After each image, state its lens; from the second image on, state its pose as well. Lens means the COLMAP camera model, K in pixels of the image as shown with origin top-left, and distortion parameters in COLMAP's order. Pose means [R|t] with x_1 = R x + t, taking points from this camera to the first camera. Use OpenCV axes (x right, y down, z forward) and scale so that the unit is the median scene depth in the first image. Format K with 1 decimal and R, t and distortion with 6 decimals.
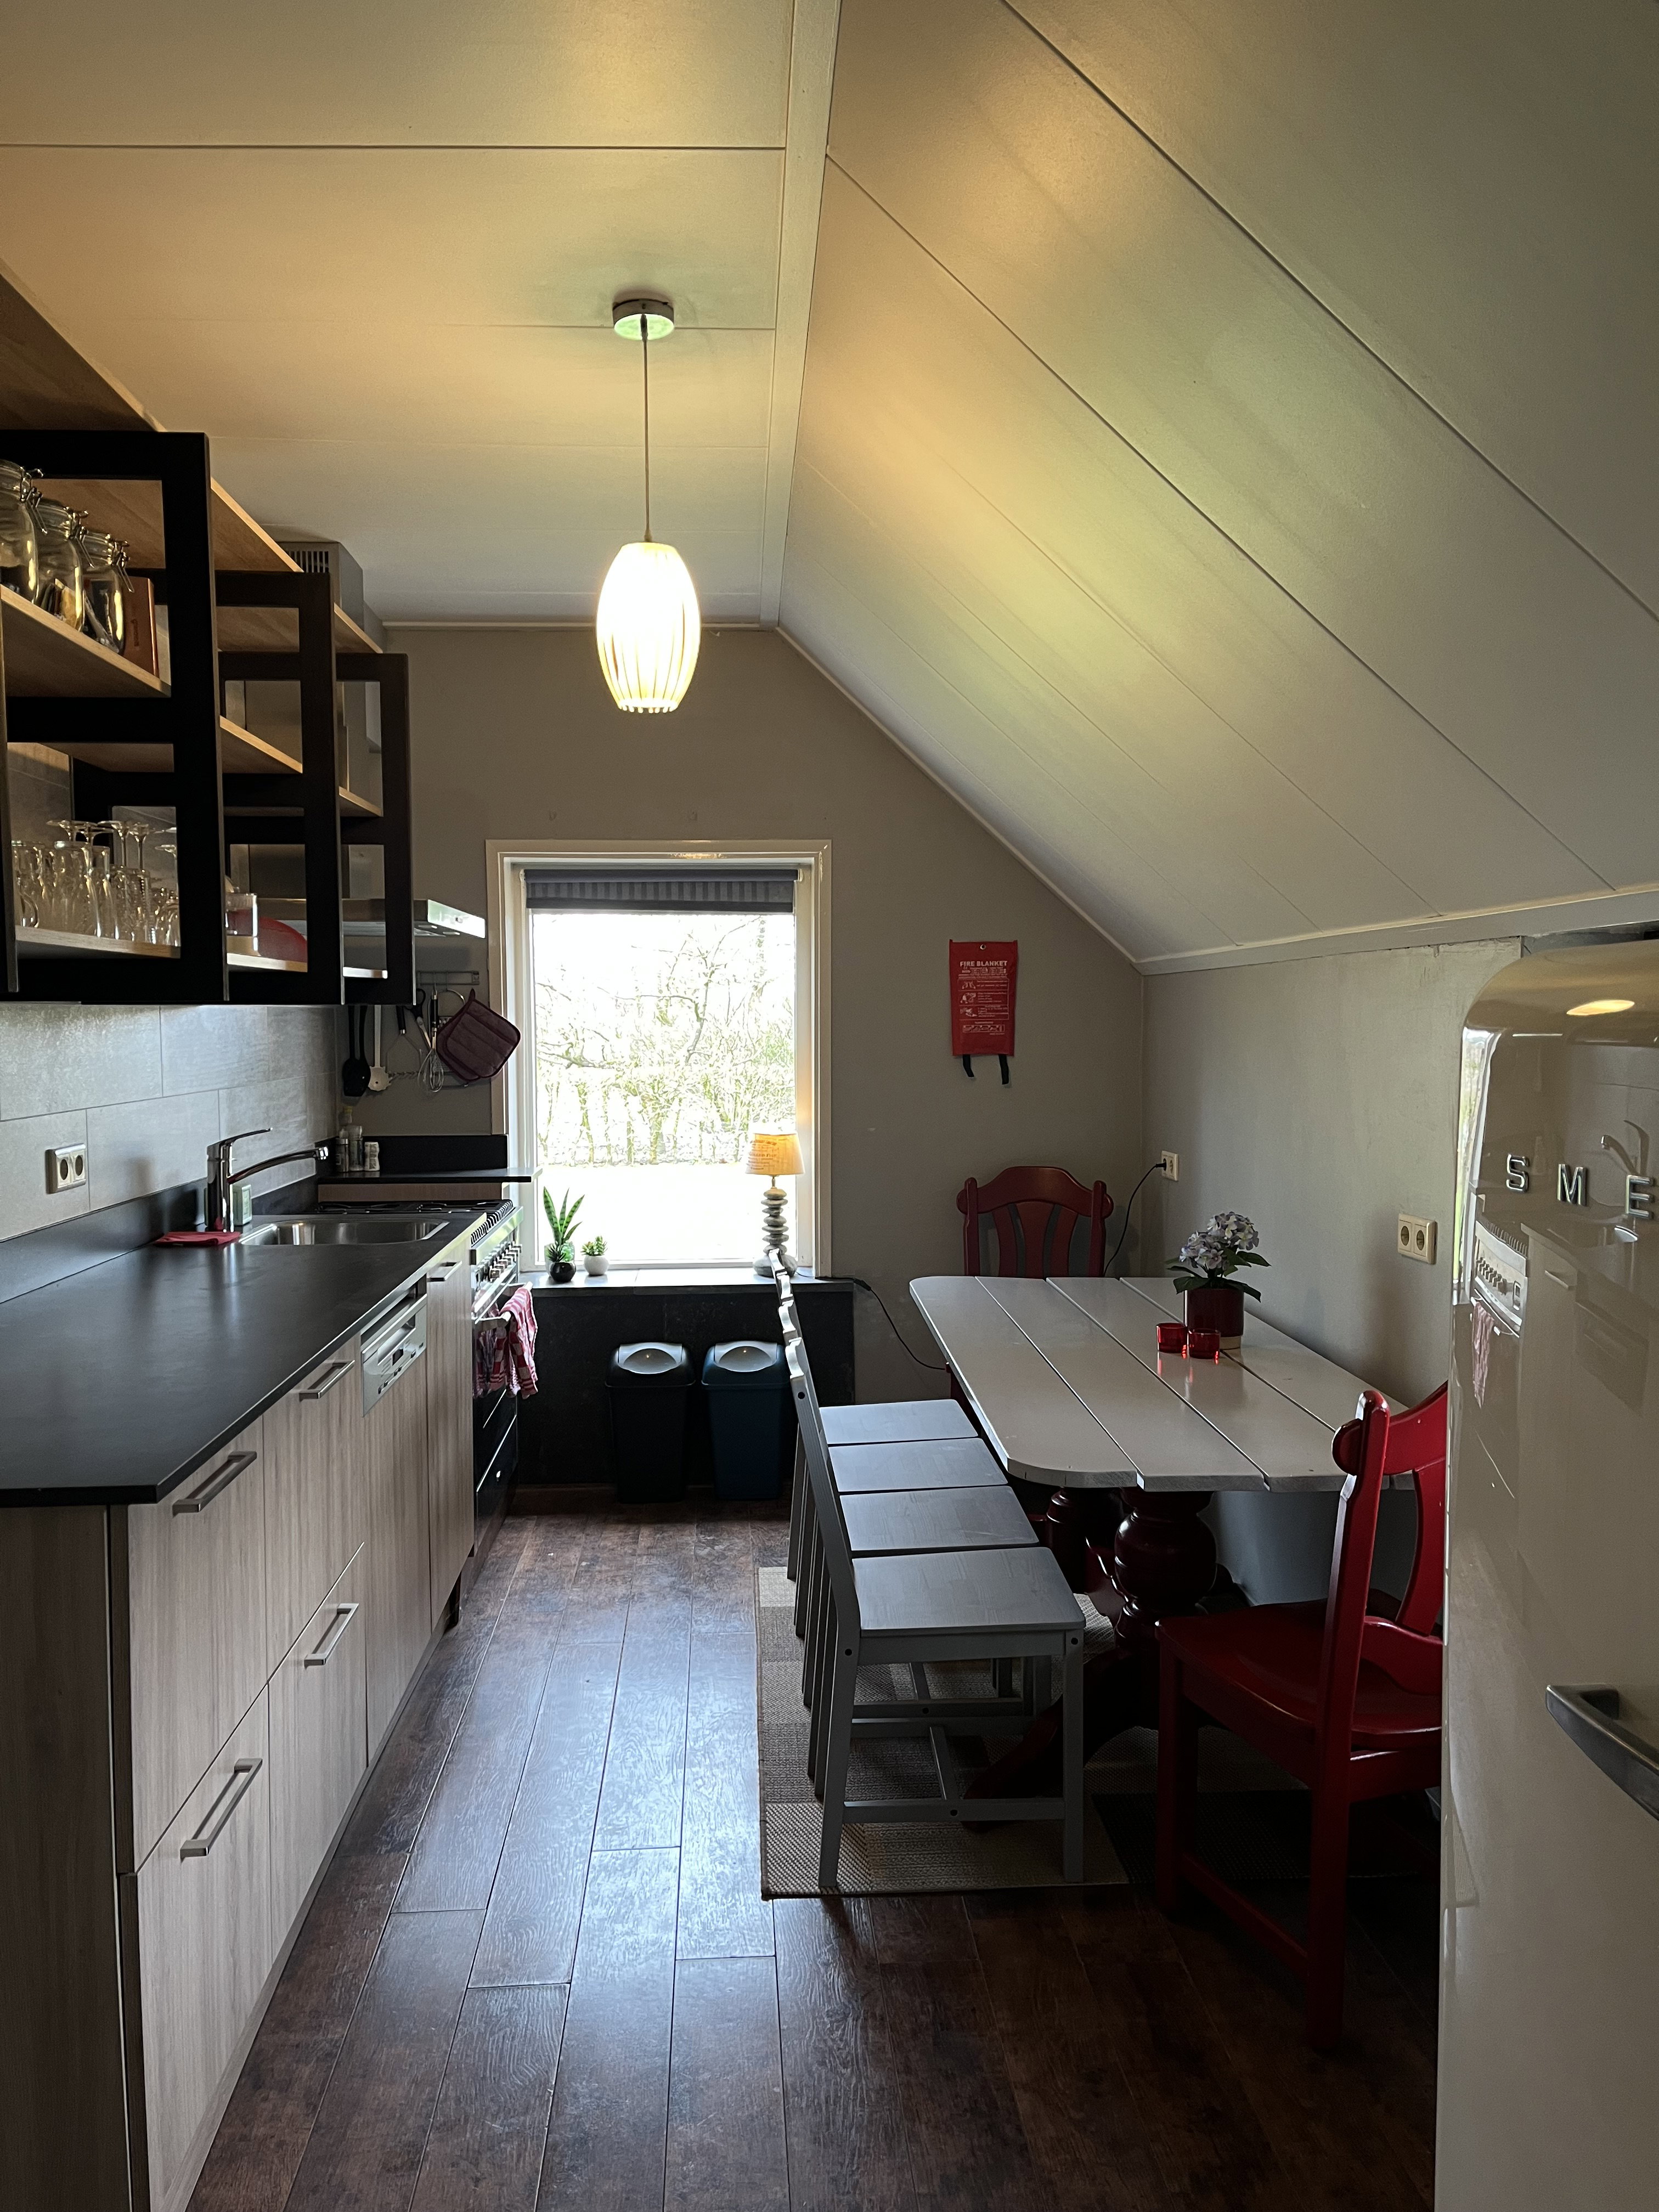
lens RADIAL K [[1678.5, 0, 833.3], [0, 1678.5, 1113.3], [0, 0, 1]] dist [0.013332, -0.000529]
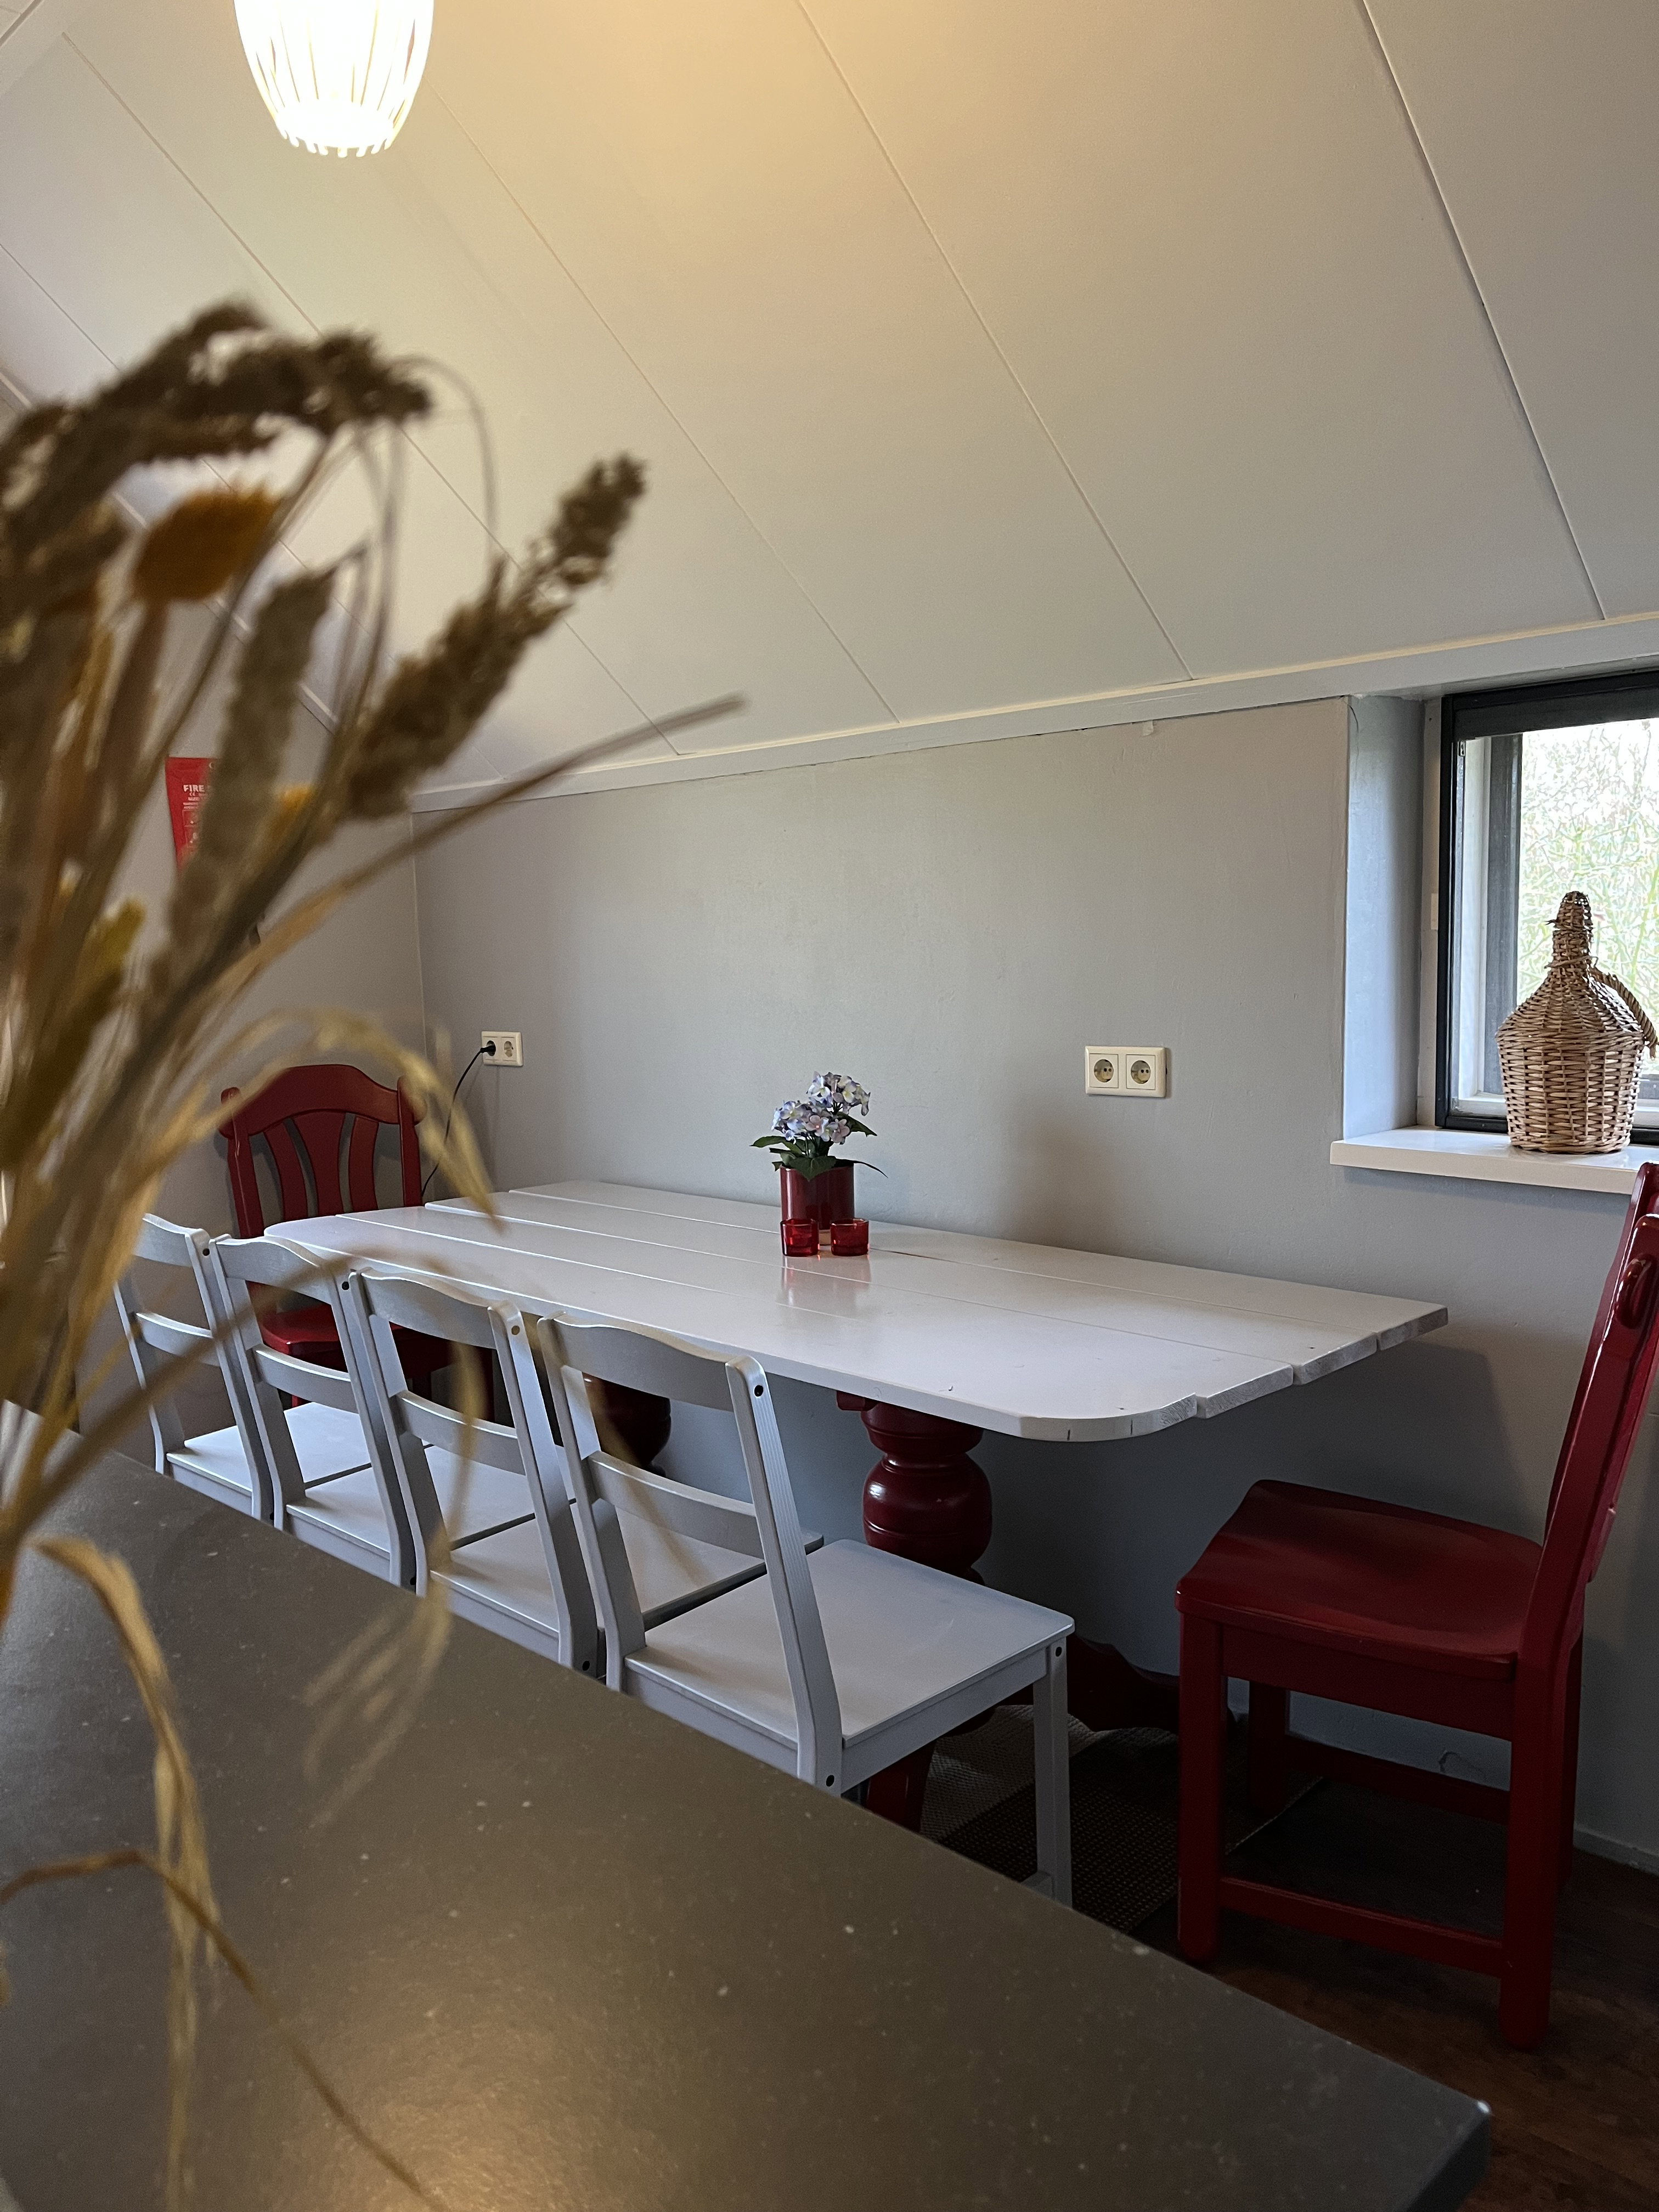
lens RADIAL K [[1678.5, 0, 825.5], [0, 1678.5, 1101.0], [0, 0, 1]] dist [0.013332, -0.000529]
pose [[0.750867, -0.092881, 0.653890, -0.326900], [0.068318, 0.995674, 0.062979, 0.025310], [-0.656911, -0.002616, 0.753964, 0.456673]]
